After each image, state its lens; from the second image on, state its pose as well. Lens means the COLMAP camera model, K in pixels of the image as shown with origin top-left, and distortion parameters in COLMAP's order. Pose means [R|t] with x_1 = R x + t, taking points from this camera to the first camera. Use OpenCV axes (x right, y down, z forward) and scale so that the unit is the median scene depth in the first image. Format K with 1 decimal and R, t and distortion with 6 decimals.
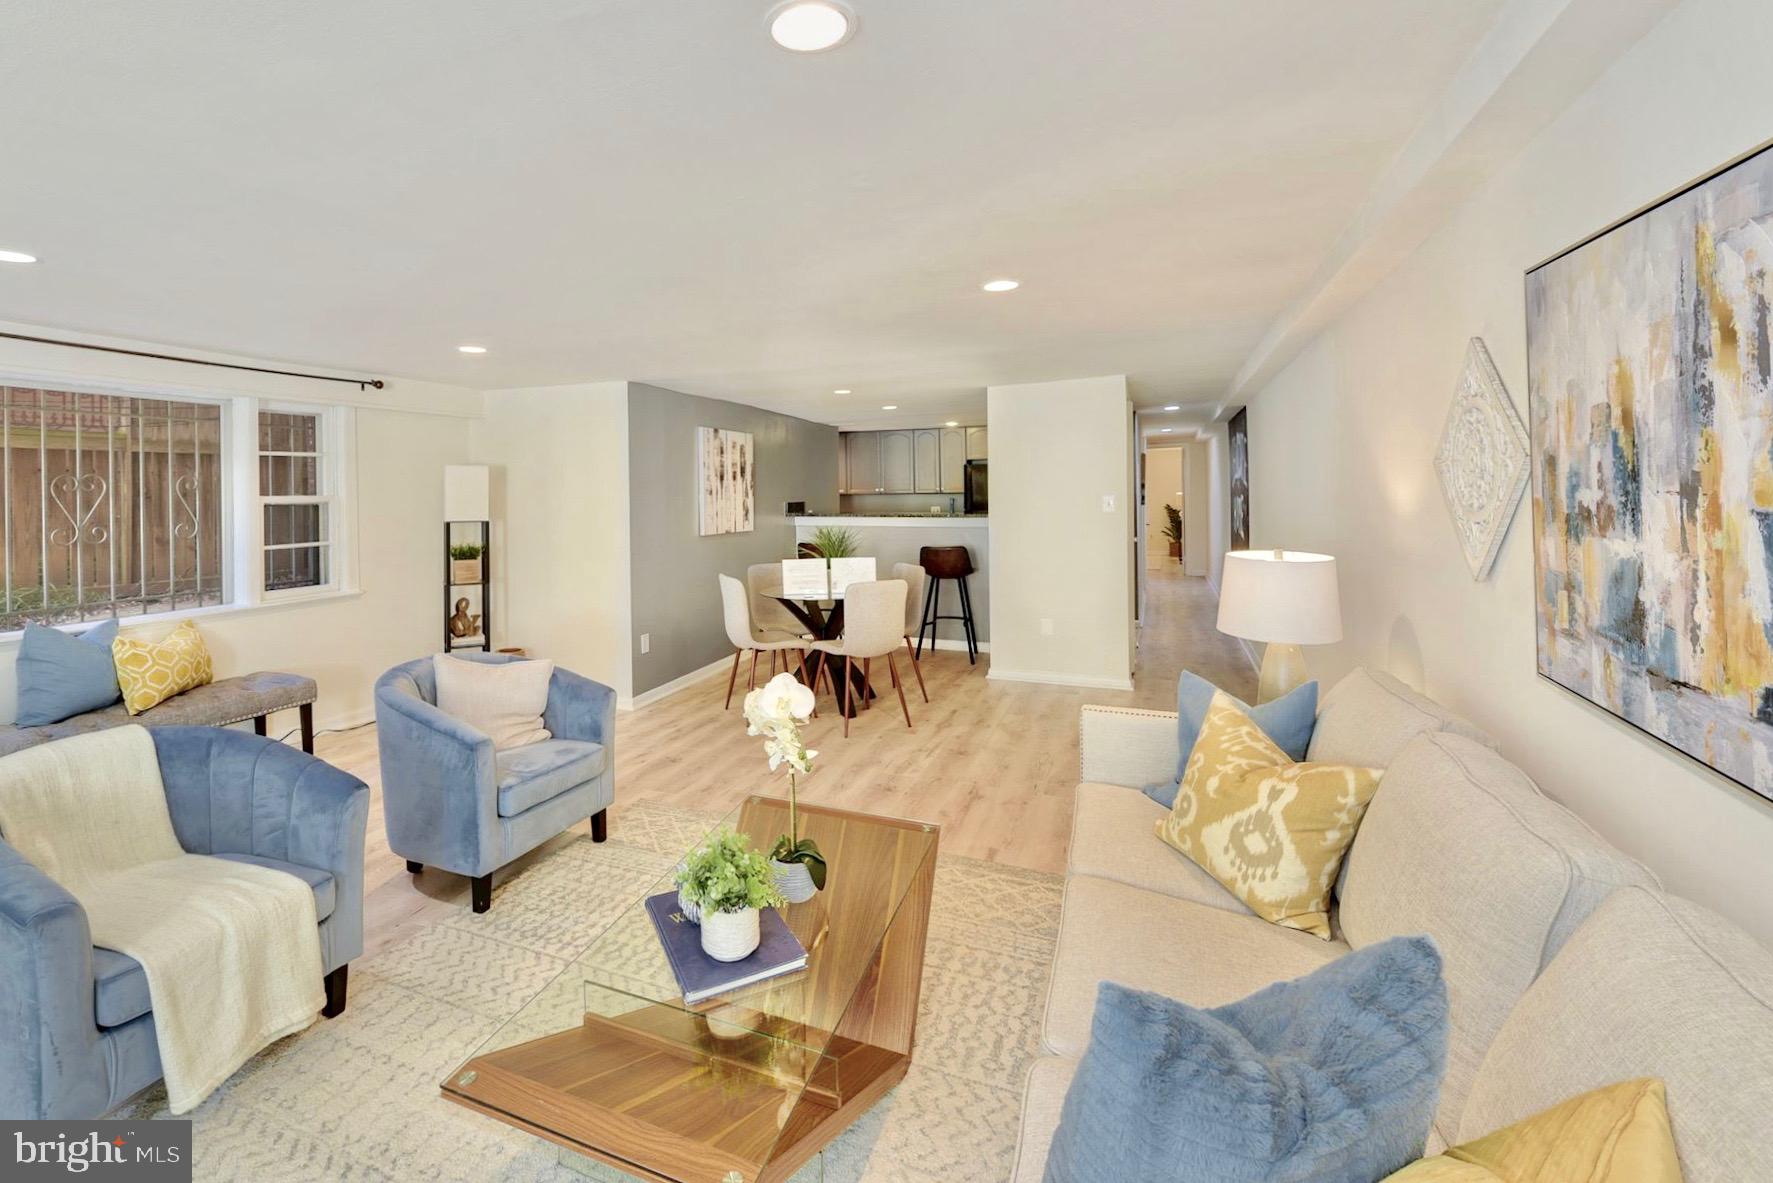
lens RADIAL K [[809.4, 0, 889.9], [0, 809.4, 490.3], [0, 0, 1]] dist [-0.002737, -0.001362]
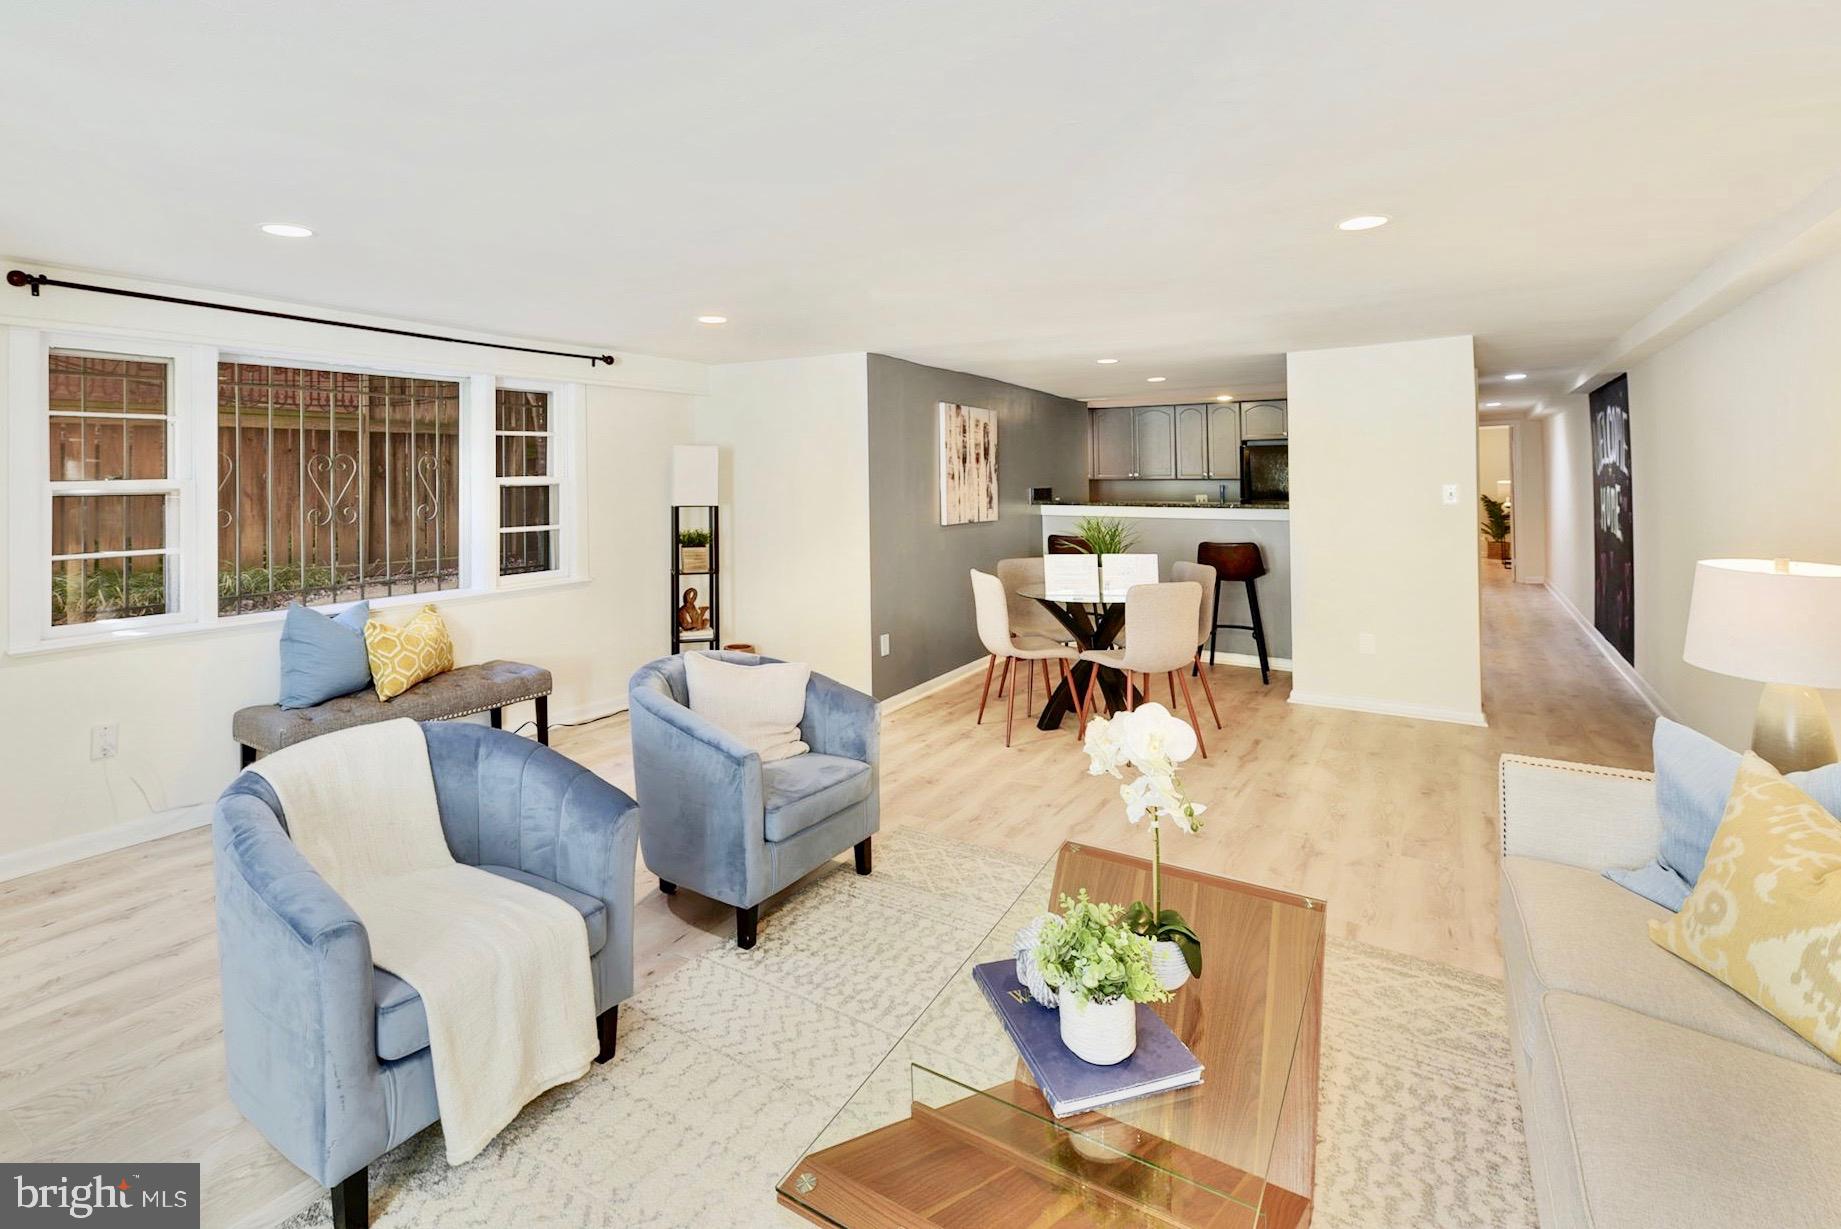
lens RADIAL K [[864.7, 0, 918.0], [0, 864.7, 468.6], [0, 0, 1]] dist [-0.008595, -0.001404]
pose [[0.987600, 0.005670, -0.156887, -0.148447], [-0.006817, 0.999954, -0.006772, 0.000764], [0.156841, 0.007757, 0.987593, 0.076656]]
